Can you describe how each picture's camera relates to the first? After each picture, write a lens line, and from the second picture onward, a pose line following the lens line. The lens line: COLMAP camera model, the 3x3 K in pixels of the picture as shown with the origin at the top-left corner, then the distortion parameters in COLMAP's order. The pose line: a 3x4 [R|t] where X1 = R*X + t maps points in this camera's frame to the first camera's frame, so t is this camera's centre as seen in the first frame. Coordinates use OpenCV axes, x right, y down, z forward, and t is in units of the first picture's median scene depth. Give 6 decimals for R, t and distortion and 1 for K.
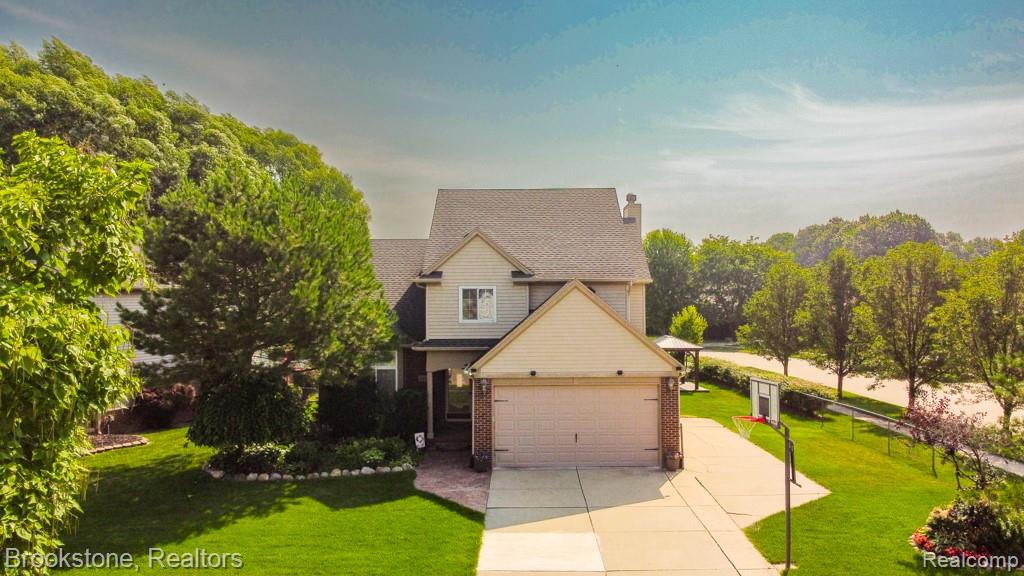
lens RADIAL K [[785.0, 0, 512.0], [0, 785.0, 288.0], [0, 0, 1]] dist [-0.014001, -0.007352]
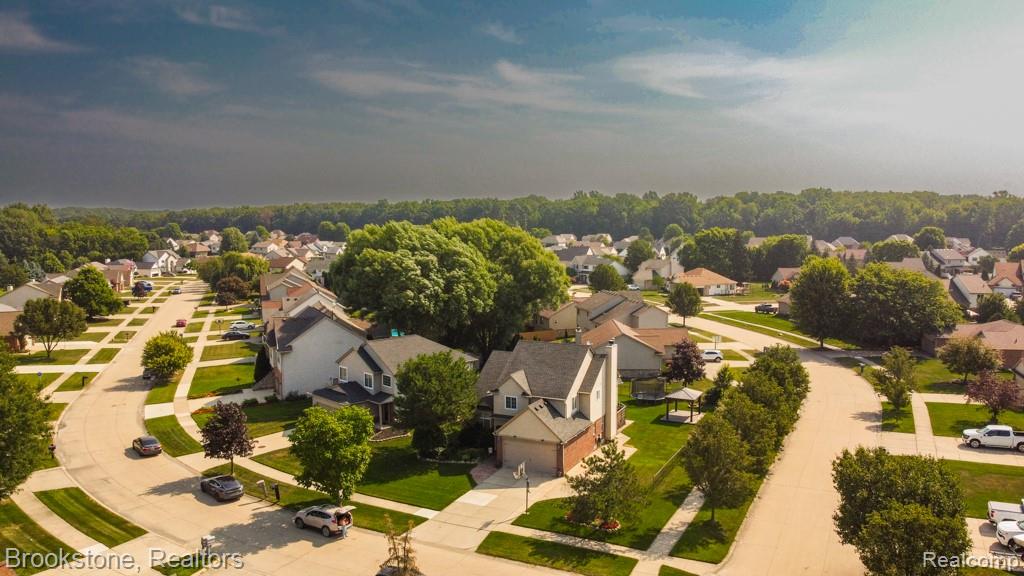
lens RADIAL K [[785.0, 0, 512.0], [0, 785.0, 288.0], [0, 0, 1]] dist [-0.014001, -0.007352]
pose [[0.902420, 0.044113, -0.428592, 1.239380], [0.007740, 0.992925, 0.118494, -0.779764], [0.430787, -0.110249, 0.895694, -1.527451]]
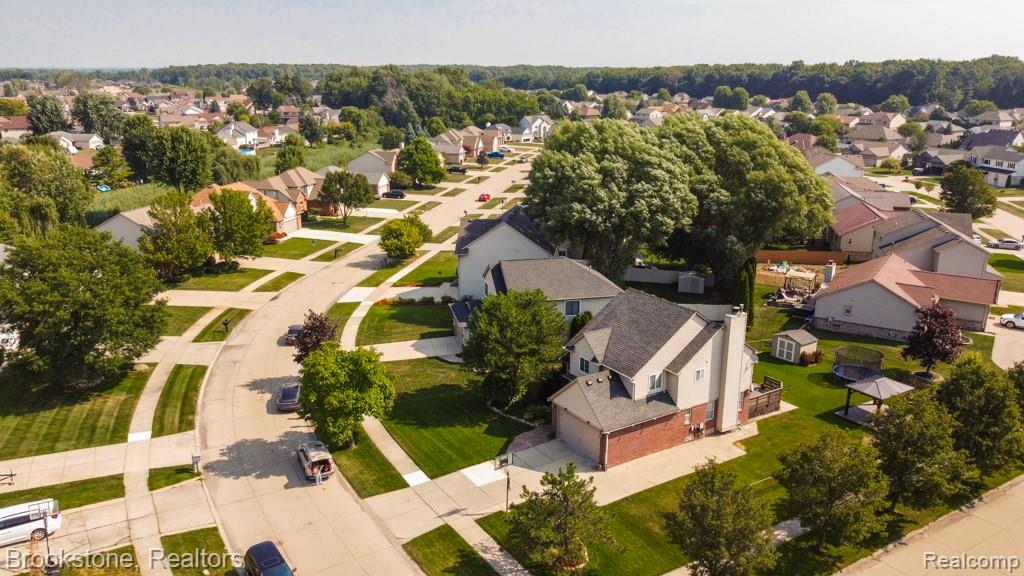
lens RADIAL K [[785.0, 0, 512.0], [0, 785.0, 288.0], [0, 0, 1]] dist [-0.014001, -0.007352]
pose [[0.537289, 0.234103, -0.810257, 1.805316], [0.015636, 0.957775, 0.287093, -0.939197], [0.843253, -0.166921, 0.510941, -0.289695]]
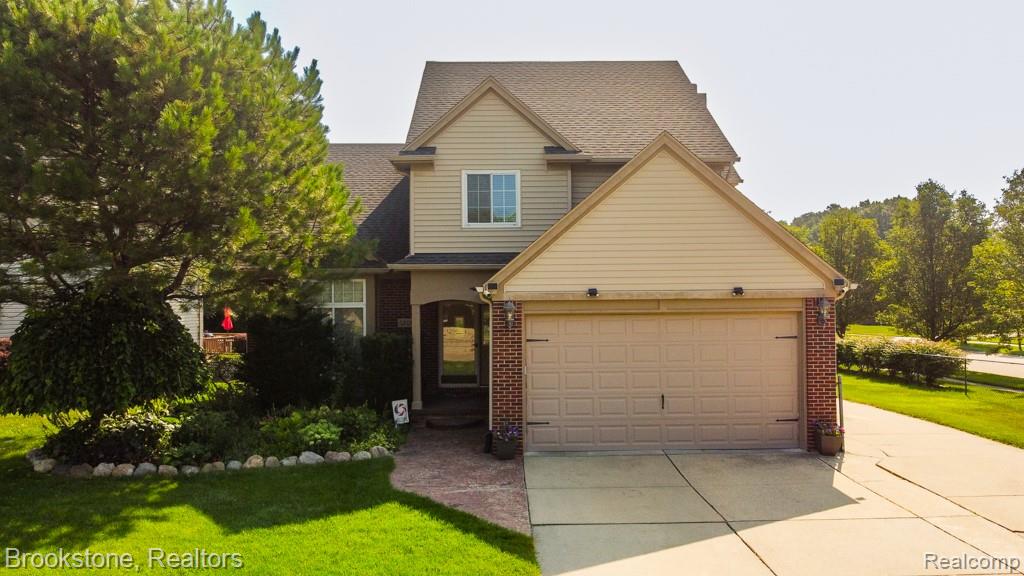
lens RADIAL K [[785.0, 0, 512.0], [0, 785.0, 288.0], [0, 0, 1]] dist [-0.014001, -0.007352]
pose [[0.999671, -0.000691, 0.025638, -0.049924], [0.000665, 0.999999, 0.001015, 0.106743], [-0.025638, -0.000998, 0.999671, 0.416931]]
